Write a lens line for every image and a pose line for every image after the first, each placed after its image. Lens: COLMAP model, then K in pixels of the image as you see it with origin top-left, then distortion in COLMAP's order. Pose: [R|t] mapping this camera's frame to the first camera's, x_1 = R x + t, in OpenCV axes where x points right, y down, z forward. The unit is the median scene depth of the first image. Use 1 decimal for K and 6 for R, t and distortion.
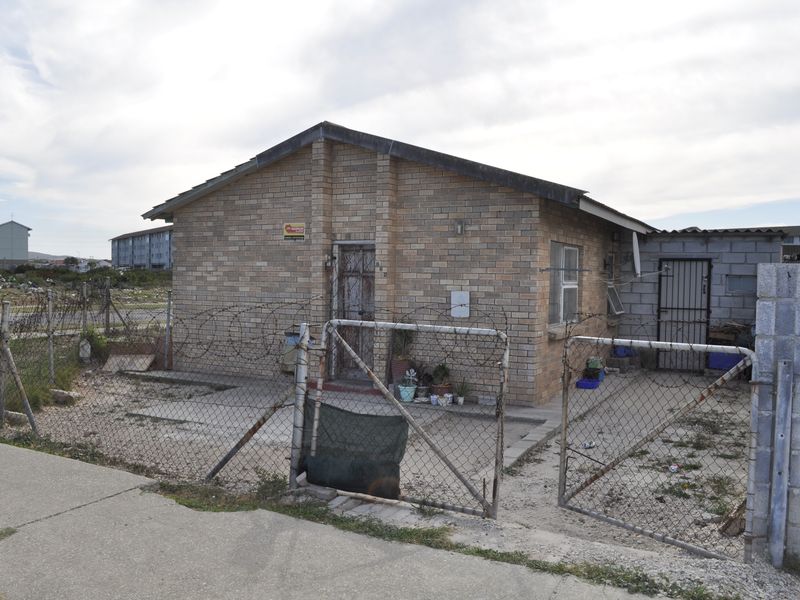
lens RADIAL K [[684.6, 0, 399.9], [0, 684.6, 299.6], [0, 0, 1]] dist [-0.016593, -0.007232]
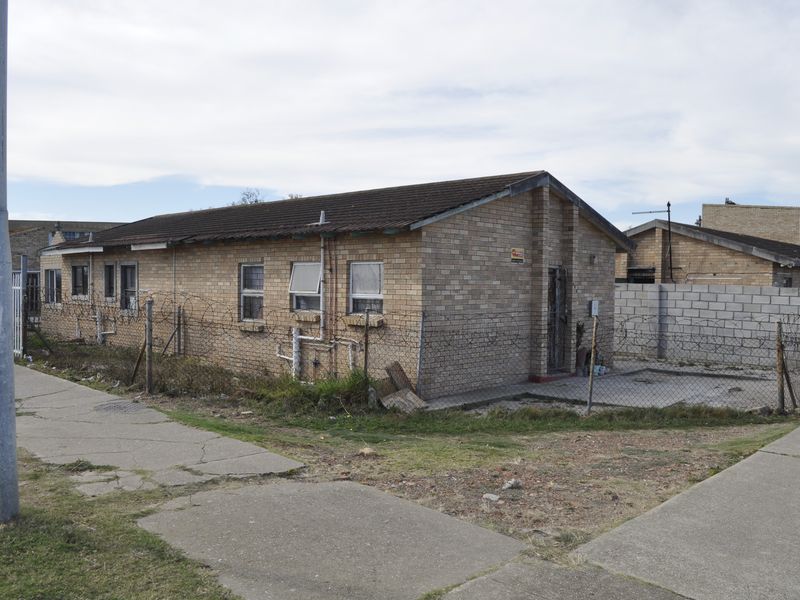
lens RADIAL K [[684.6, 0, 400.0], [0, 684.6, 300.9], [0, 0, 1]] dist [-0.016593, -0.007232]
pose [[0.272632, -0.036004, 0.961444, -1.291576], [0.027443, 0.999184, 0.029635, -0.059354], [-0.961727, 0.018306, 0.273398, 0.838935]]
